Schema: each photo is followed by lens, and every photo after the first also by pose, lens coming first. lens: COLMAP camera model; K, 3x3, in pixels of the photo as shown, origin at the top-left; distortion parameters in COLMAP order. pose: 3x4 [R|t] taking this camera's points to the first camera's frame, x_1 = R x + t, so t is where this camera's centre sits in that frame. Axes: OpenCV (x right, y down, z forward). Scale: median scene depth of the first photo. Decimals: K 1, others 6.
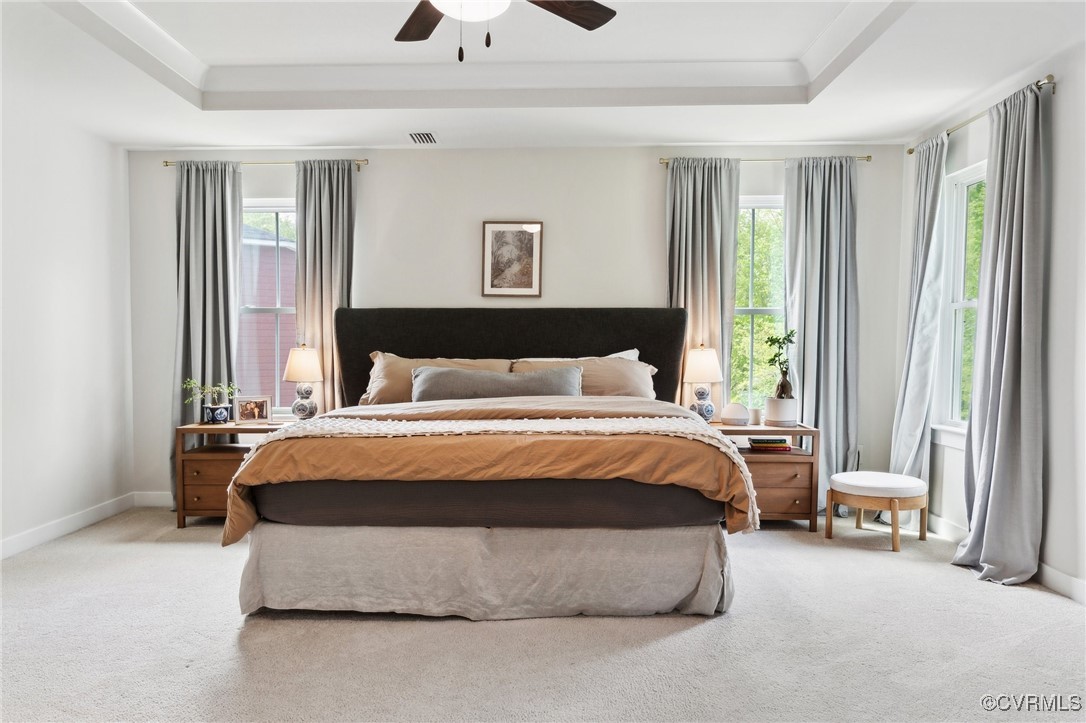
lens RADIAL K [[774.6, 0, 542.0], [0, 774.6, 407.6], [0, 0, 1]] dist [-0.000360, -0.000118]
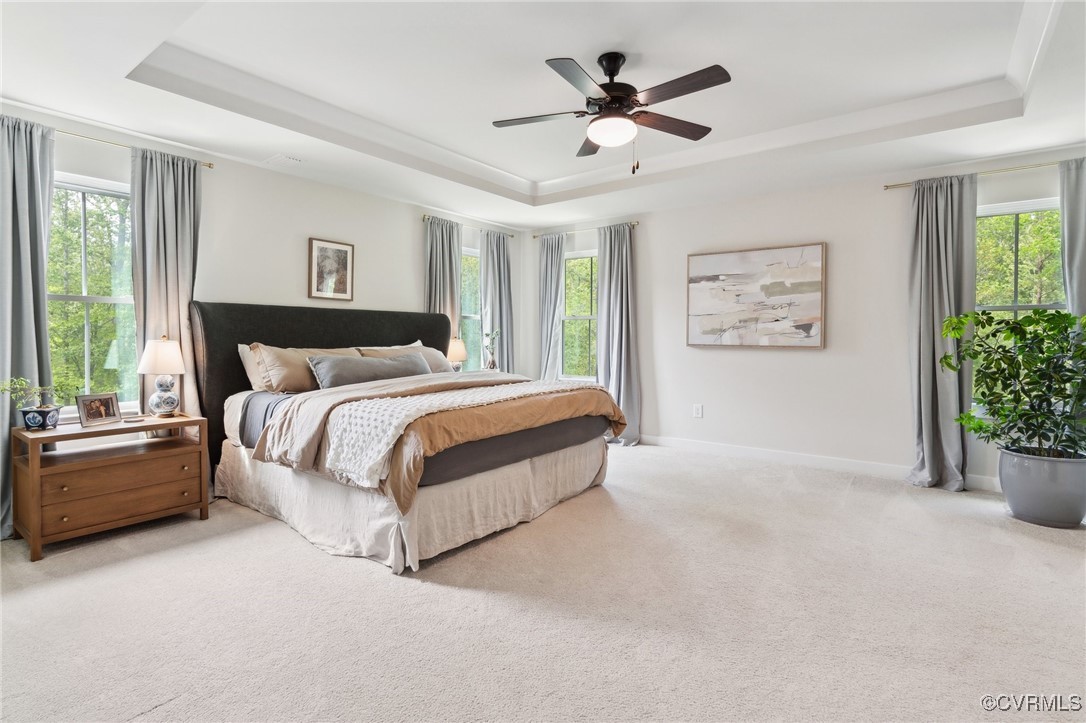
lens RADIAL K [[521.6, 0, 530.3], [0, 521.6, 358.6], [0, 0, 1]] dist [-0.004132, 0.000933]
pose [[0.604580, -0.031285, 0.795930, -0.542401], [0.060063, 0.998174, -0.006389, -0.020759], [-0.794276, 0.051669, 0.605356, 0.228620]]
